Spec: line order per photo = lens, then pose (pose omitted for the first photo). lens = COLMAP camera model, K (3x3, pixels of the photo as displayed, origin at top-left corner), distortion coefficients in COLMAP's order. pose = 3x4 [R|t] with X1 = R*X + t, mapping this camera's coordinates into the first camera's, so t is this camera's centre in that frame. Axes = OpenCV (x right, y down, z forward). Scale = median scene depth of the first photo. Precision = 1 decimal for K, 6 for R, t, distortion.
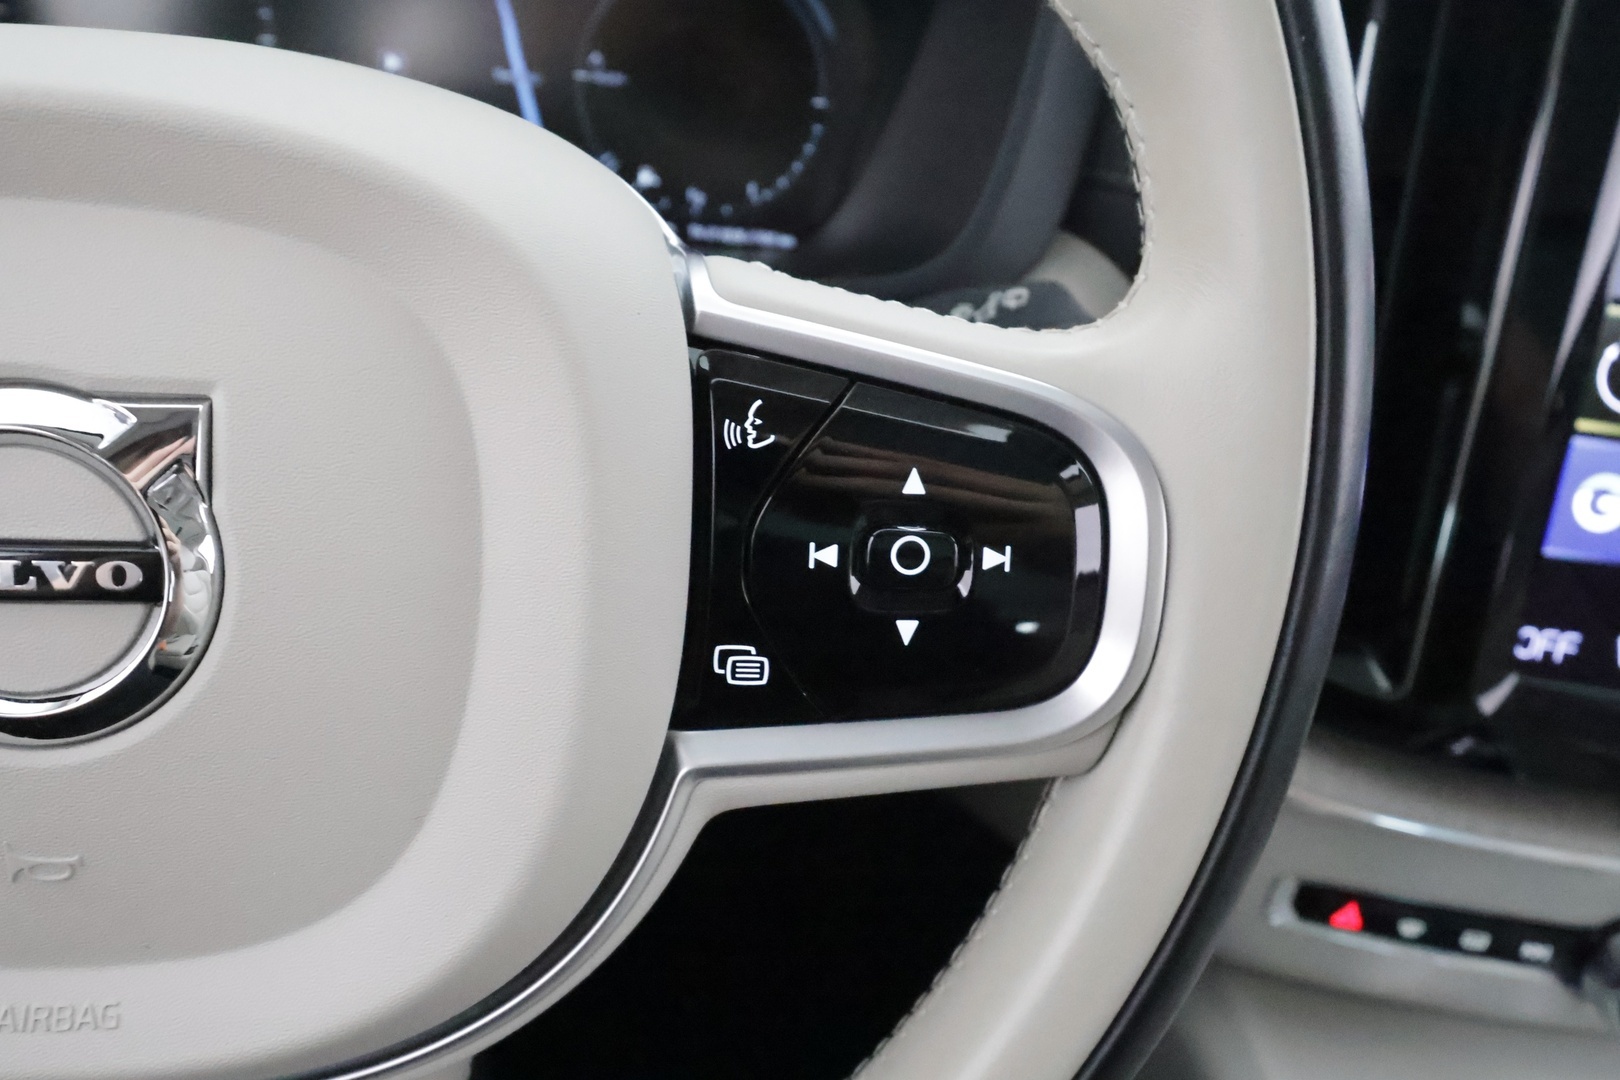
lens RADIAL K [[1346.5, 0, 751.4], [0, 1346.5, 532.1], [0, 0, 1]] dist [-0.000528, -0.005676]
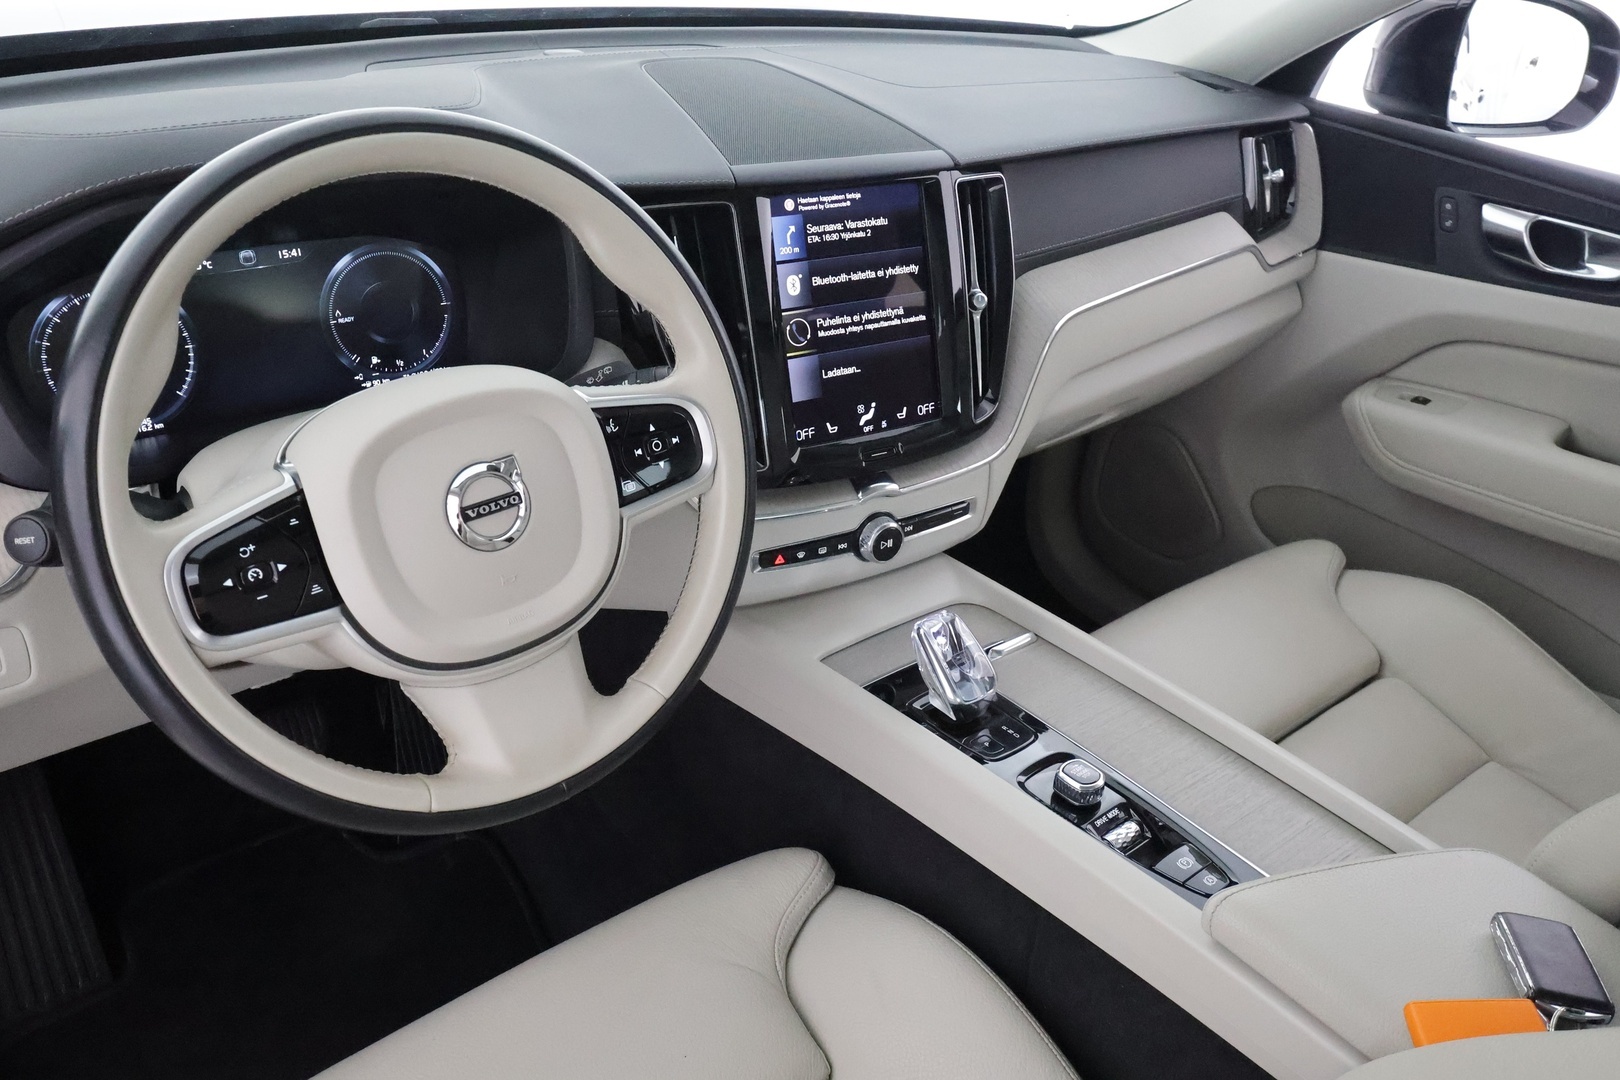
lens RADIAL K [[1348.7, 0, 761.8], [0, 1348.7, 536.3], [0, 0, 1]] dist [-0.007400, 0.009251]
pose [[0.834503, -0.338055, 0.435114, -0.773983], [0.337761, 0.937759, 0.080786, 0.027359], [-0.435342, 0.079549, 0.896744, -1.455408]]
